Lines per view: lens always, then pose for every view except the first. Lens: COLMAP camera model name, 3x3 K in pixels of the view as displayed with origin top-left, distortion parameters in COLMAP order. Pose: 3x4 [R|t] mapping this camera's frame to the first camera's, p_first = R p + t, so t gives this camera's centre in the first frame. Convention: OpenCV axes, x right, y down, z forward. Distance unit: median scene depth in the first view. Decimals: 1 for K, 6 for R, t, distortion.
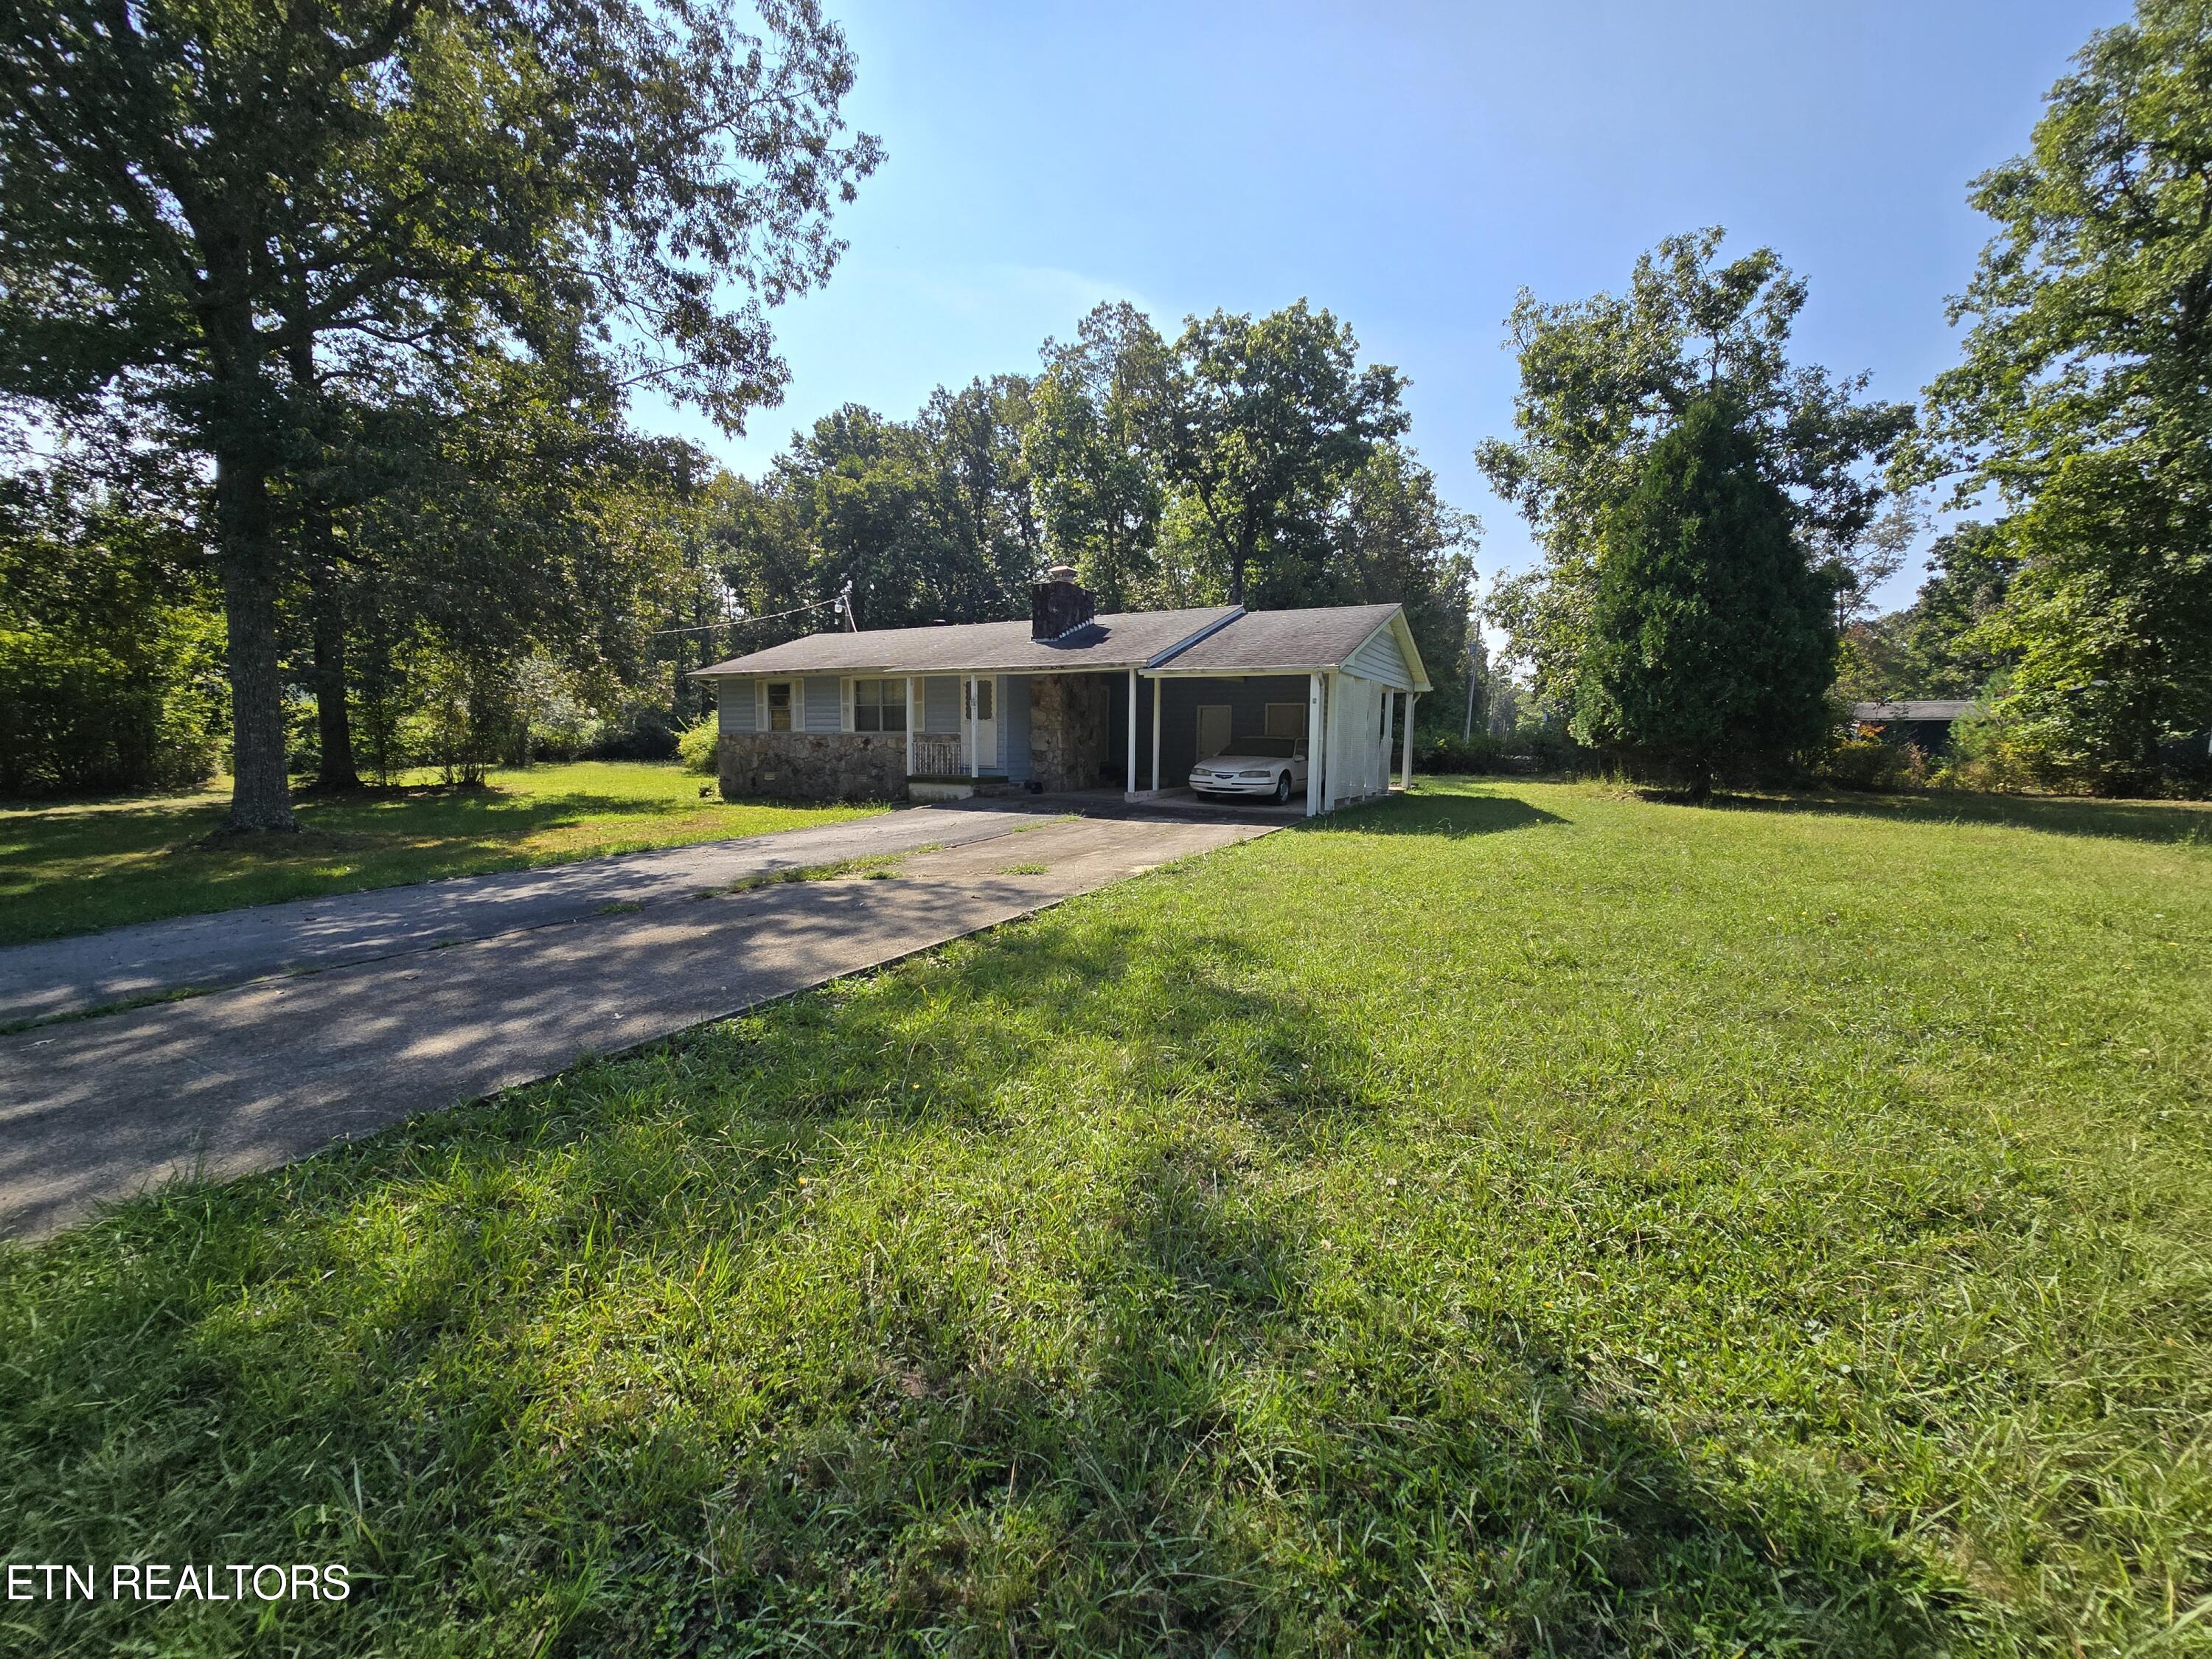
lens RADIAL K [[901.3, 0, 1100.5], [0, 901.3, 870.1], [0, 0, 1]] dist [-0.001305, -0.000042]
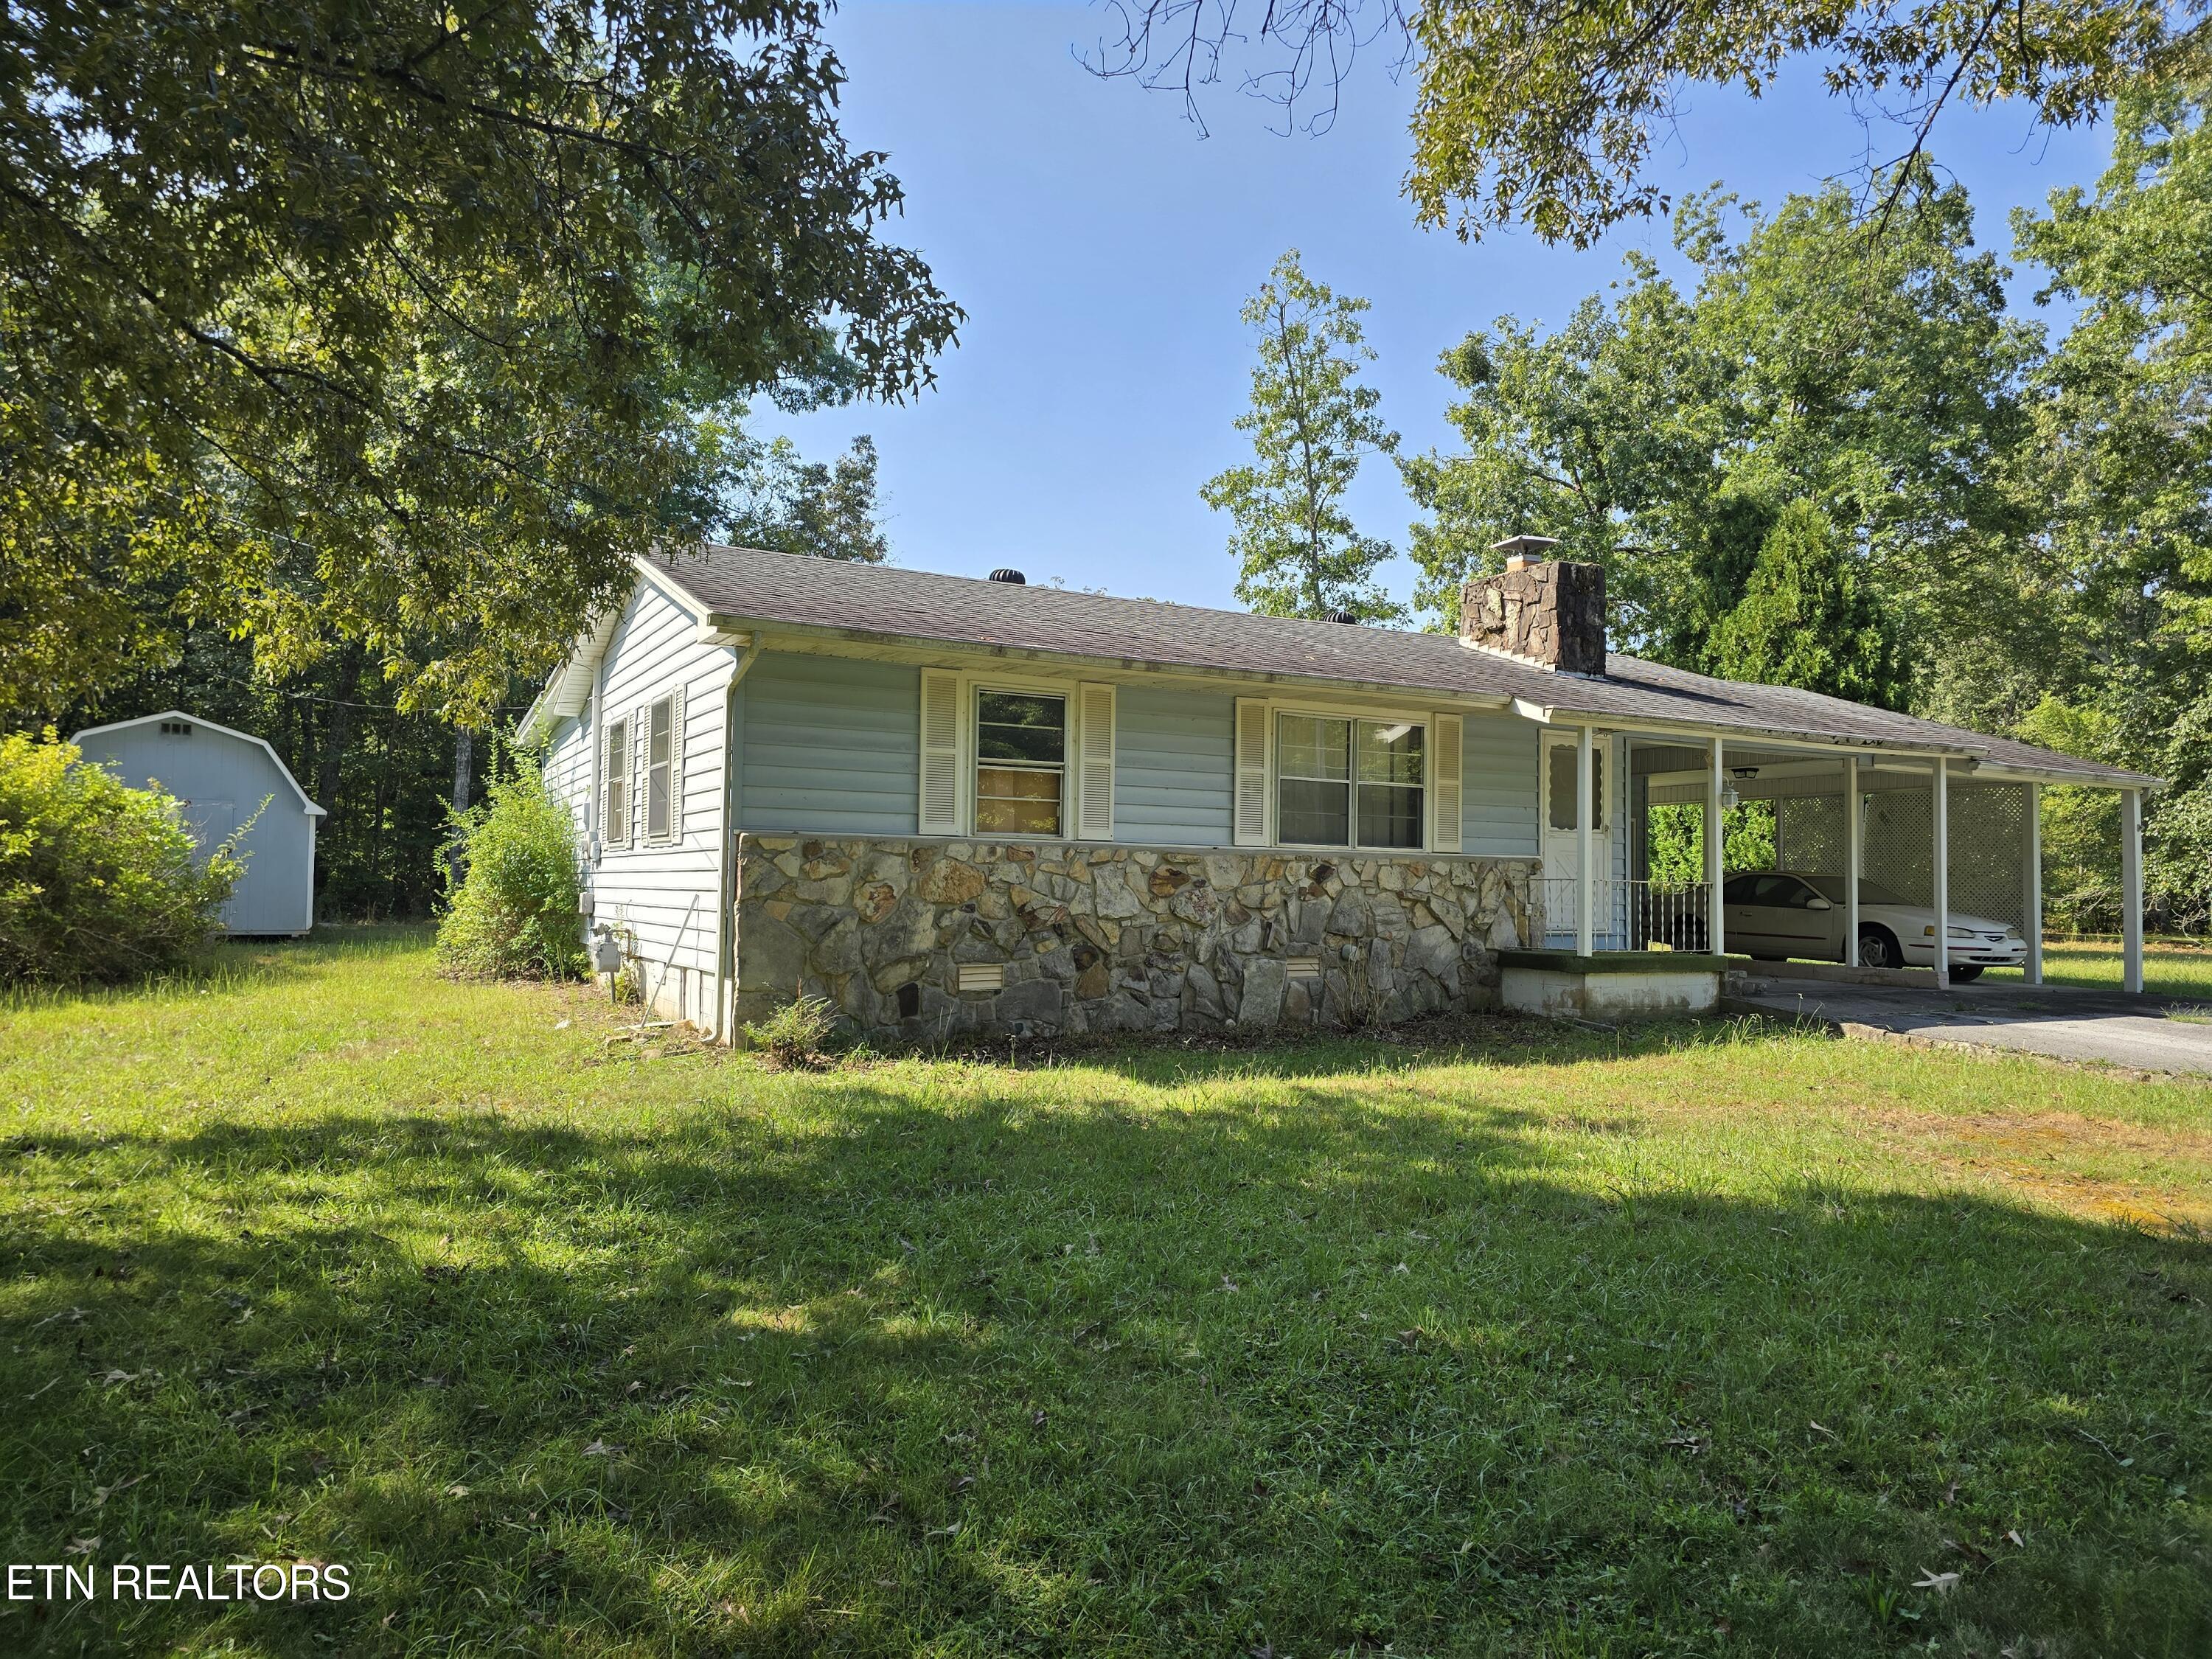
lens RADIAL K [[1503.5, 0, 1112.2], [0, 1503.5, 829.5], [0, 0, 1]] dist [0.061079, -0.003079]
pose [[0.548984, 0.030907, 0.835261, -0.810850], [0.103535, 0.989105, -0.104649, -0.099190], [-0.829396, 0.143929, 0.539803, 0.697900]]
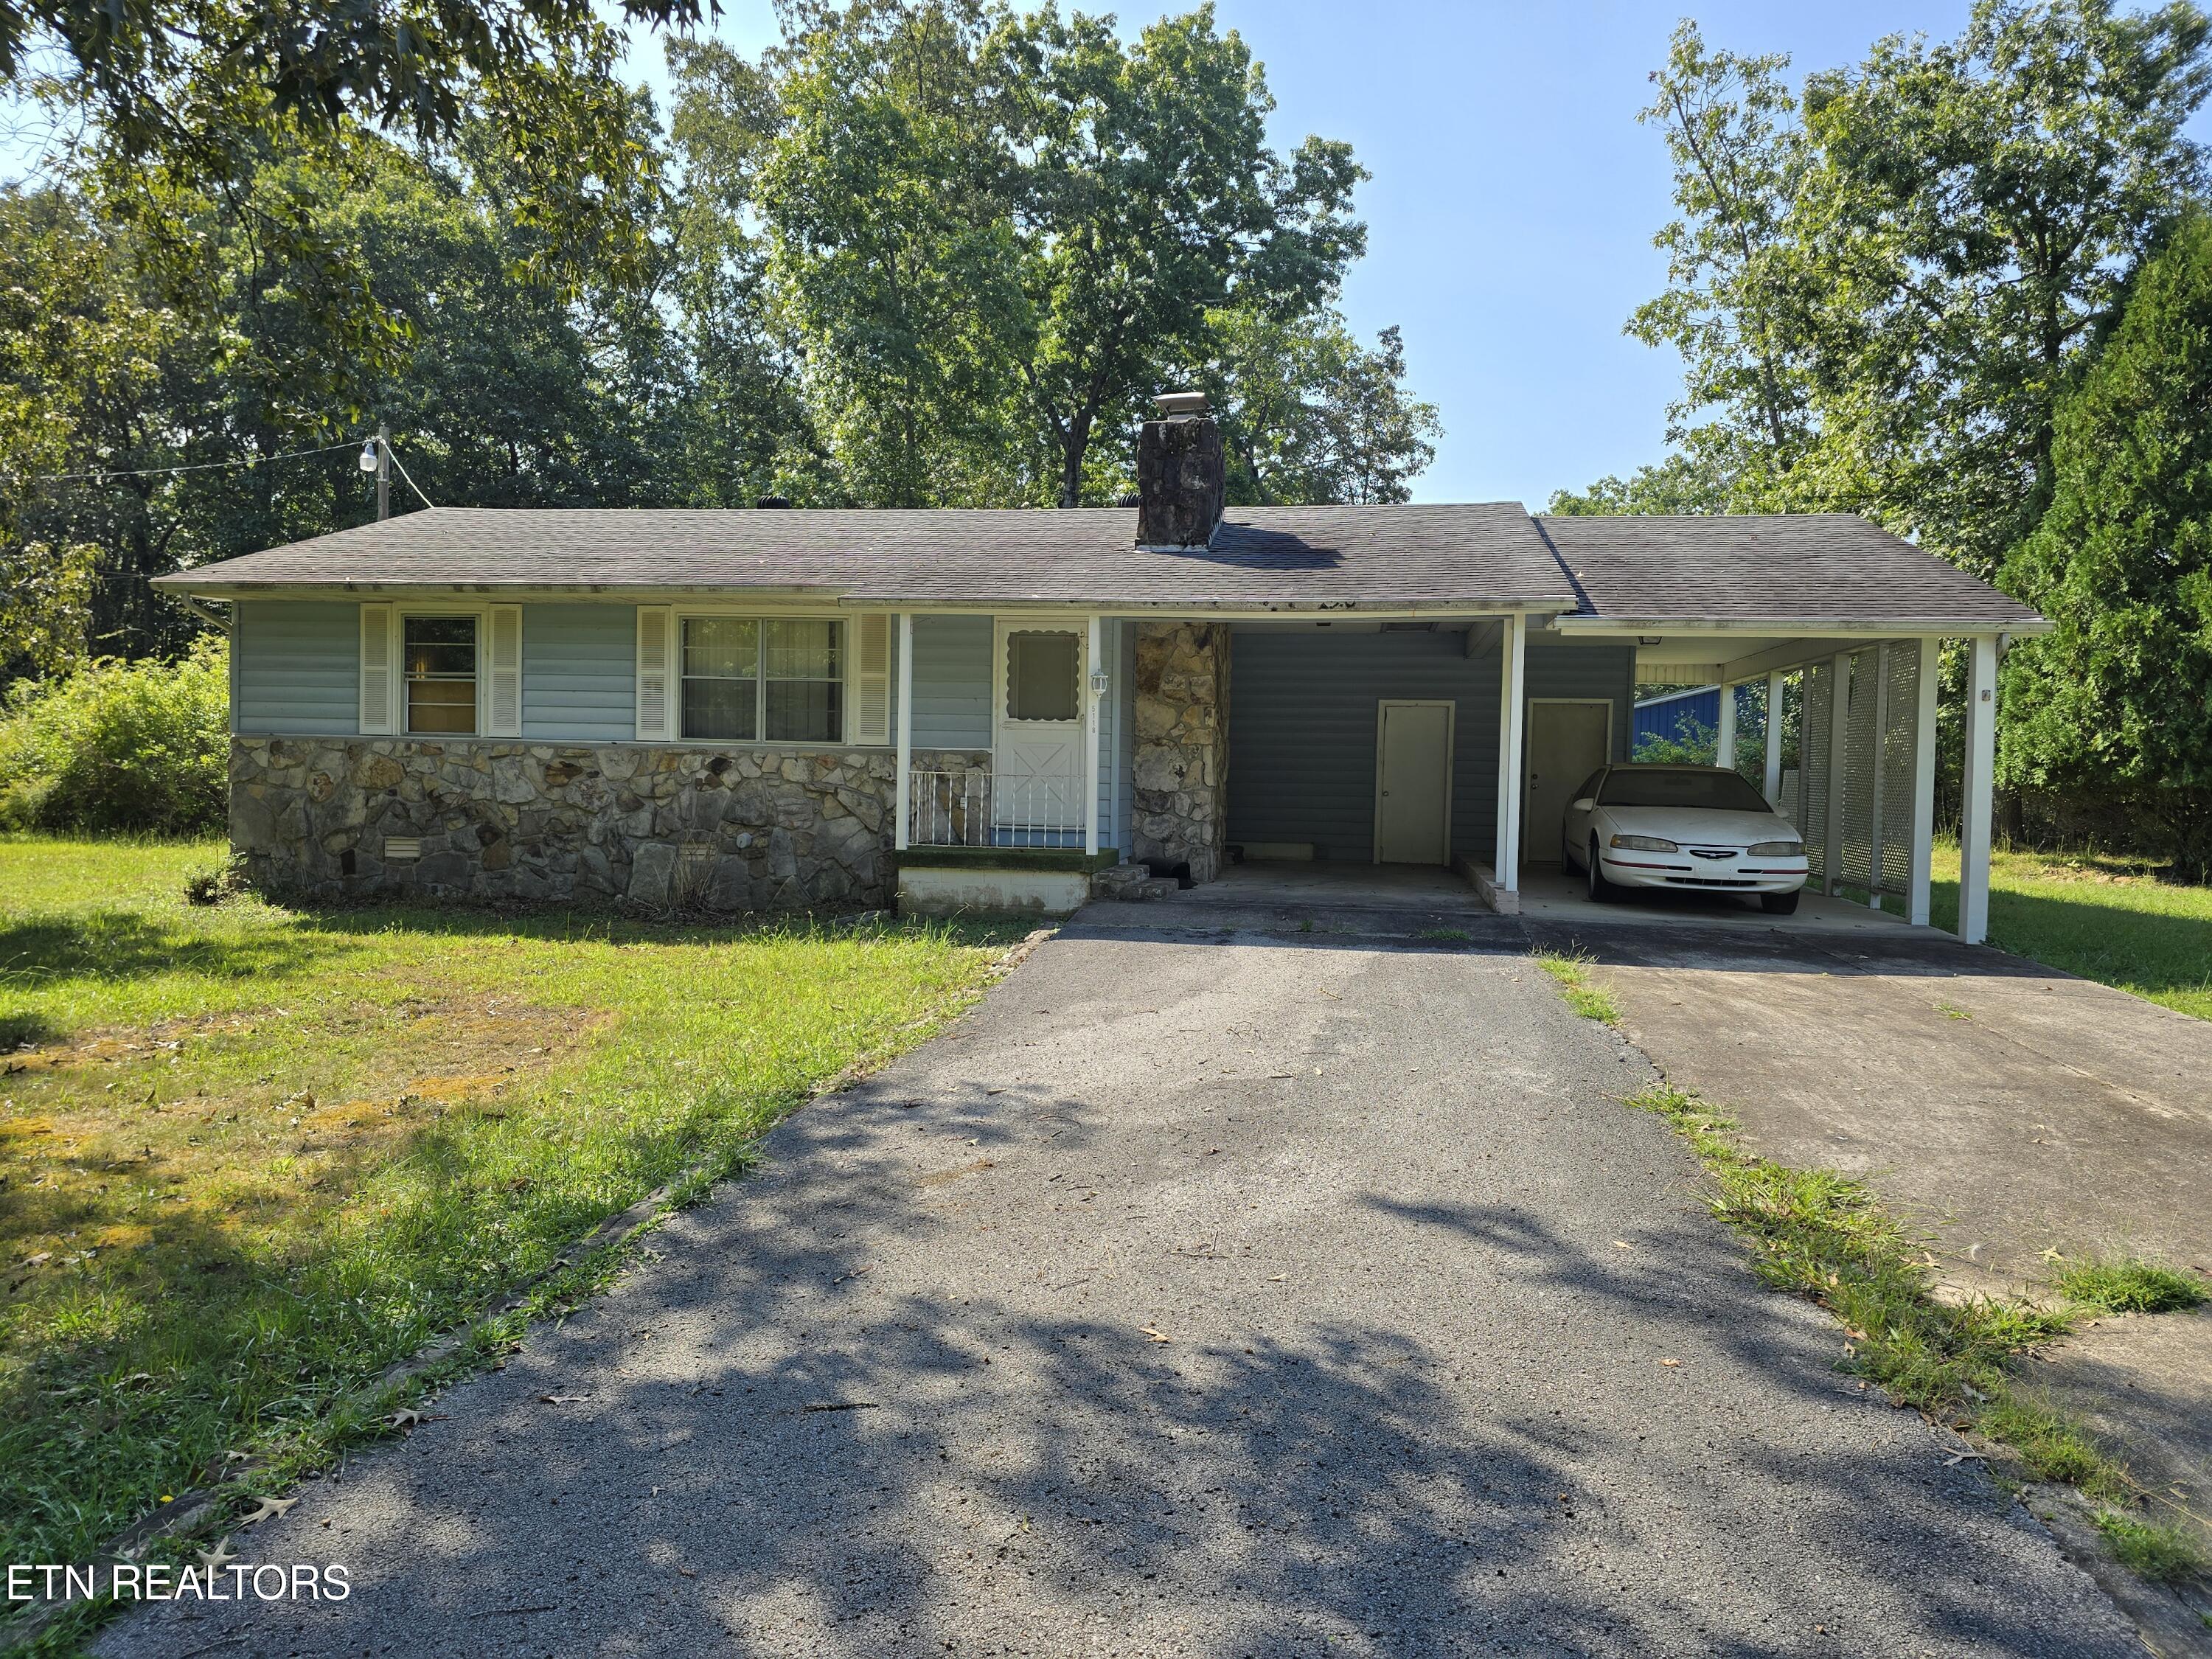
lens RADIAL K [[1503.5, 0, 1113.7], [0, 1503.5, 826.7], [0, 0, 1]] dist [0.061079, -0.003079]
pose [[0.943446, -0.002635, 0.331514, -0.305690], [0.034300, 0.995378, -0.089702, -0.044696], [-0.329746, 0.096000, 0.939176, 0.283132]]
